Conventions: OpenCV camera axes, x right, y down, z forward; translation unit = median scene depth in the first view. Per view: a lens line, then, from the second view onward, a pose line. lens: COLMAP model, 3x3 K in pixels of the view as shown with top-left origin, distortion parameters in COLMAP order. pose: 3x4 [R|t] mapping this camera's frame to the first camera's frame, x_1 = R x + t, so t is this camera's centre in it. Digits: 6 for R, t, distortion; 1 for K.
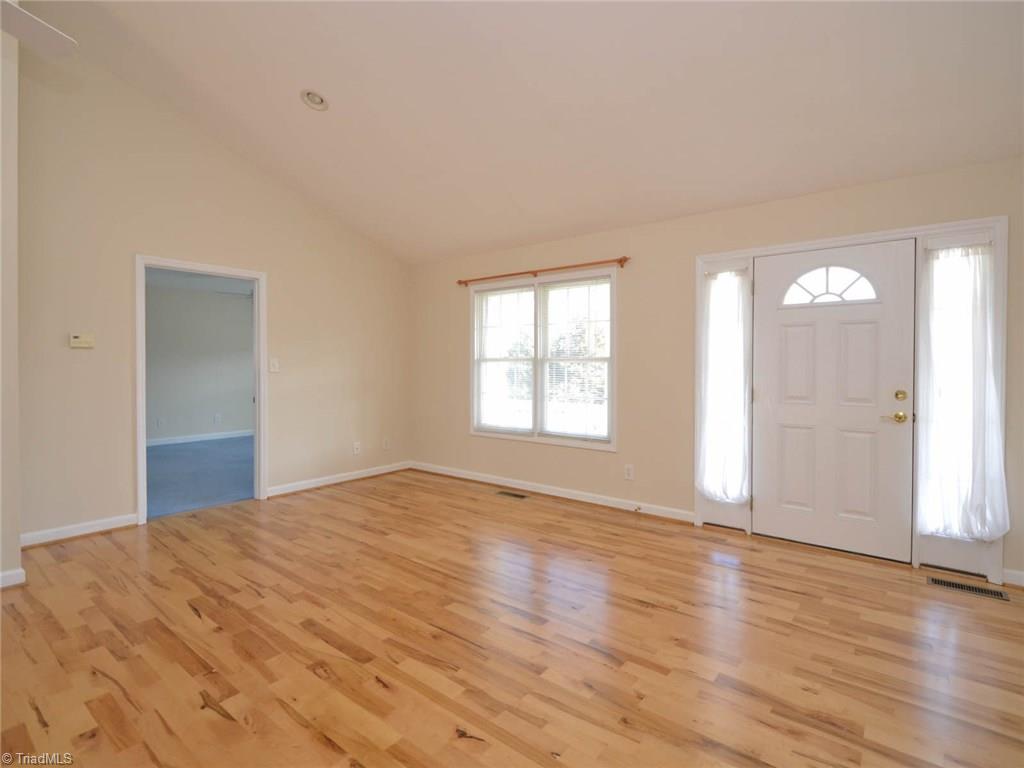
lens RADIAL K [[509.2, 0, 504.3], [0, 509.2, 378.4], [0, 0, 1]] dist [0.005845, -0.008026]
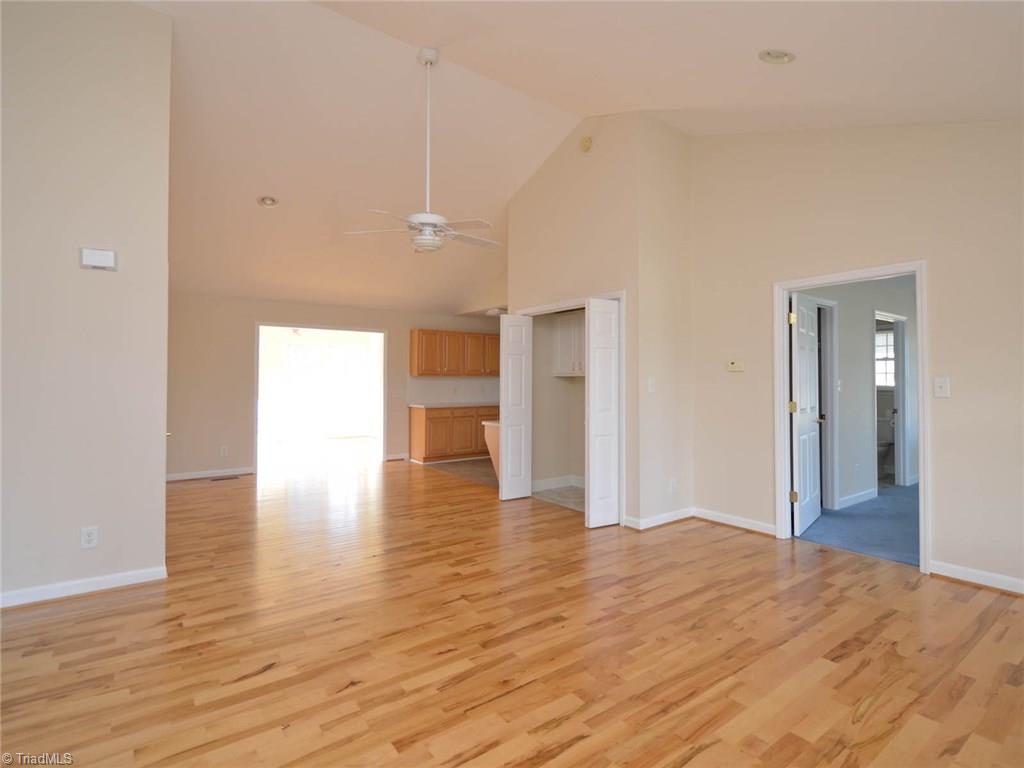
lens RADIAL K [[514.5, 0, 511.7], [0, 514.5, 383.8], [0, 0, 1]] dist [-0.003208, -0.002663]
pose [[-0.257214, -0.001725, -0.966353, 0.500371], [-0.032098, 0.999462, 0.006760, -0.020957], [0.965821, 0.032757, -0.257131, 0.820479]]
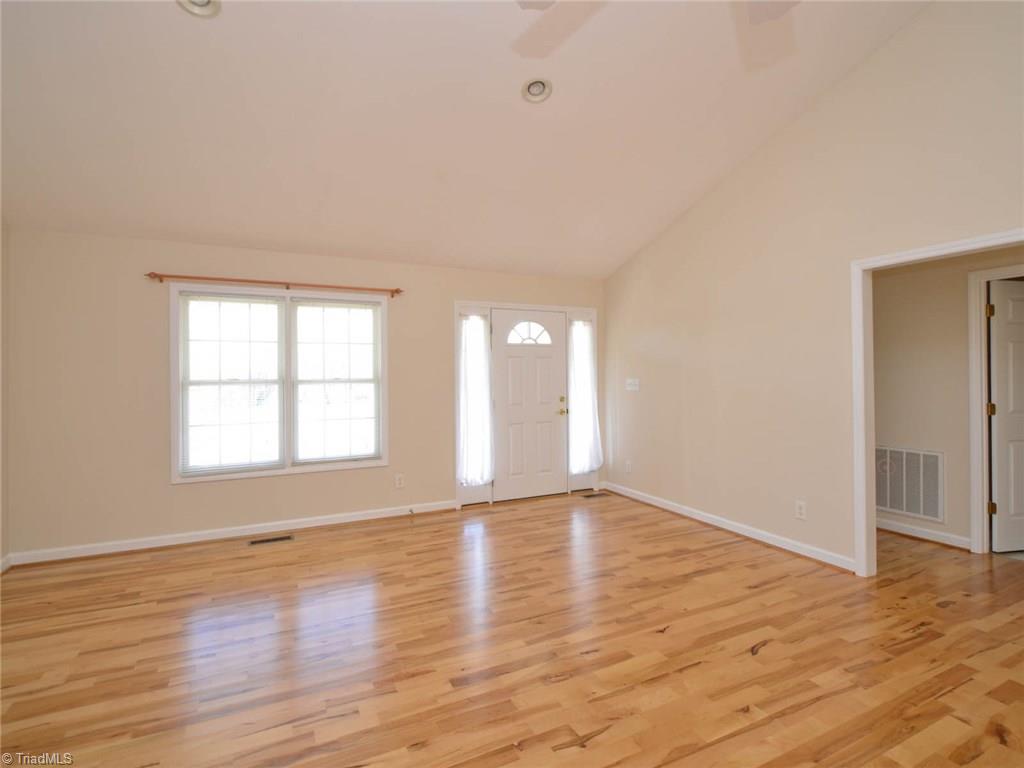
lens RADIAL K [[509.2, 0, 514.6], [0, 509.2, 382.9], [0, 0, 1]] dist [0.005845, -0.008026]
pose [[0.418752, -0.018433, 0.907913, -0.808526], [0.035597, 0.999359, 0.003872, -0.032738], [-0.907403, 0.030698, 0.419140, 0.363548]]
